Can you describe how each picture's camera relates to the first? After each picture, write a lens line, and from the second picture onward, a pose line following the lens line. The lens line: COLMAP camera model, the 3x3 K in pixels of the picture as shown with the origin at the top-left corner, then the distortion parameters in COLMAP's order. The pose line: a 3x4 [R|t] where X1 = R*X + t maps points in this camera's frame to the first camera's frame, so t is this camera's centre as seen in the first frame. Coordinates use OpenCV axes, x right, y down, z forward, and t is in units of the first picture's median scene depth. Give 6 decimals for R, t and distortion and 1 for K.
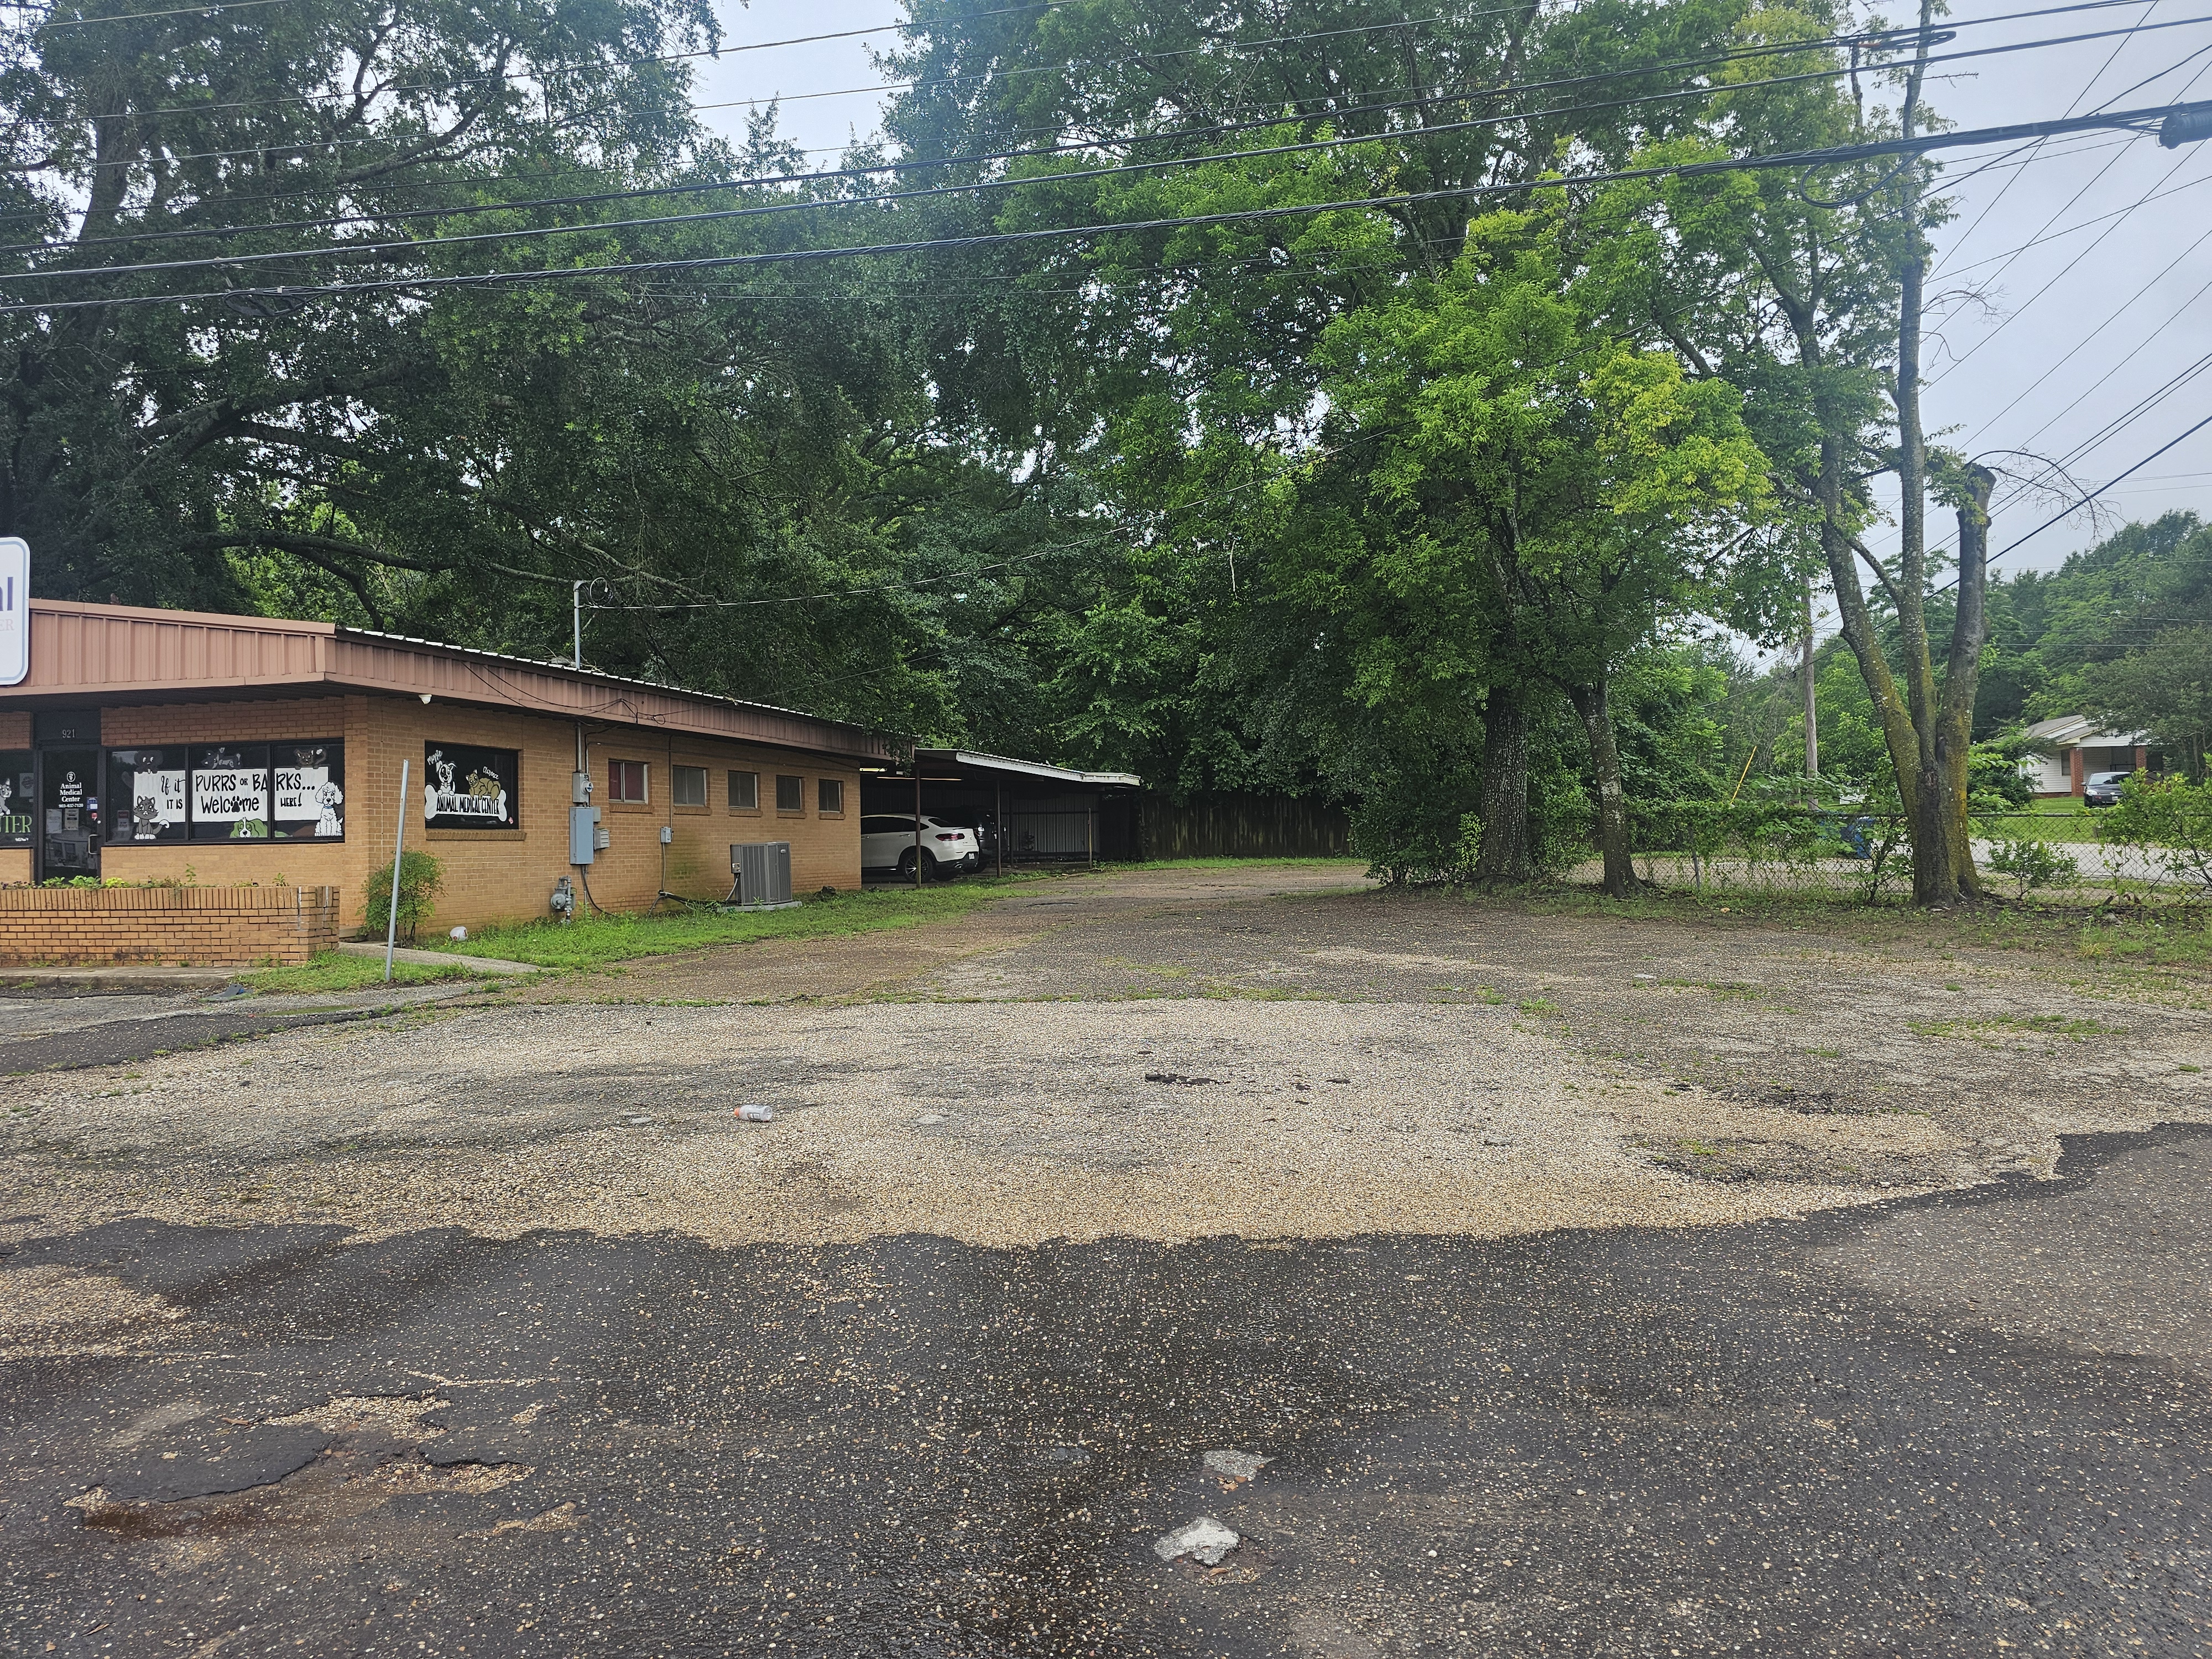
lens RADIAL K [[1486.8, 0, 1107.5], [0, 1486.8, 835.6], [0, 0, 1]] dist [0.046206, -0.025056]
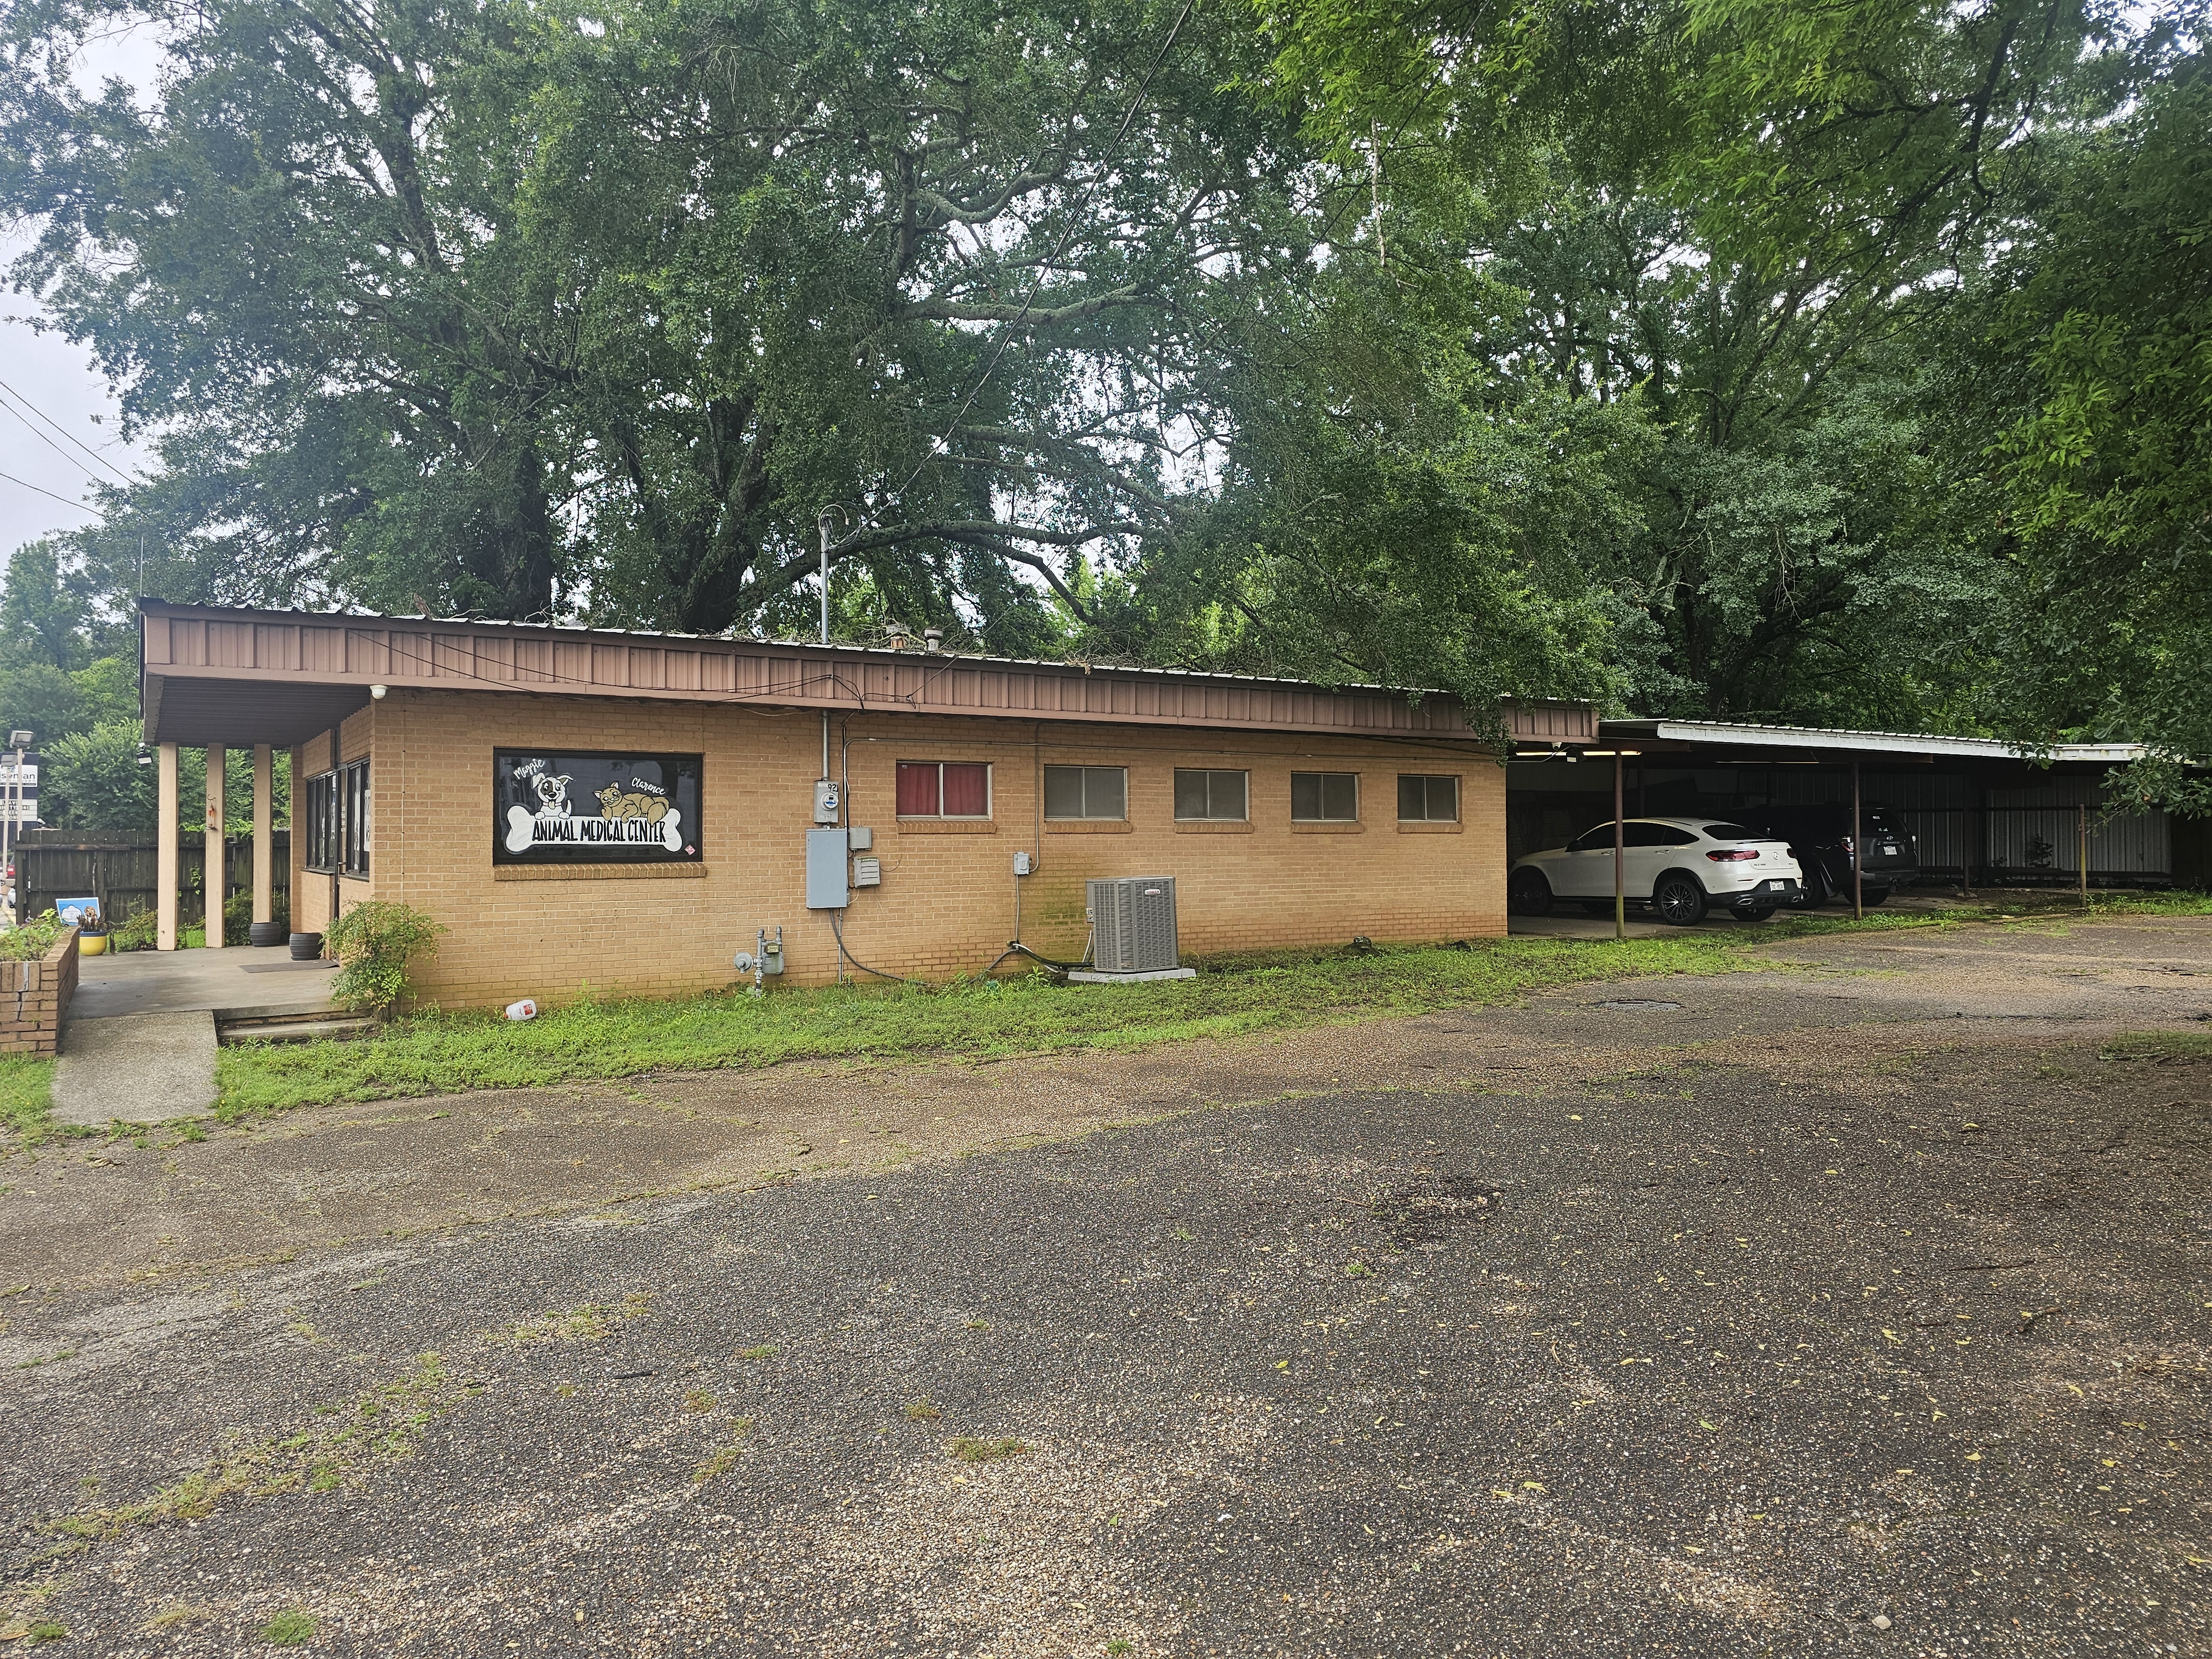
lens RADIAL K [[1486.8, 0, 1098.7], [0, 1486.8, 818.8], [0, 0, 1]] dist [0.046206, -0.025056]
pose [[0.714549, 0.003268, -0.699578, 0.256203], [-0.001684, 0.999994, 0.002952, -0.027697], [0.699583, -0.000931, 0.714550, 0.617520]]
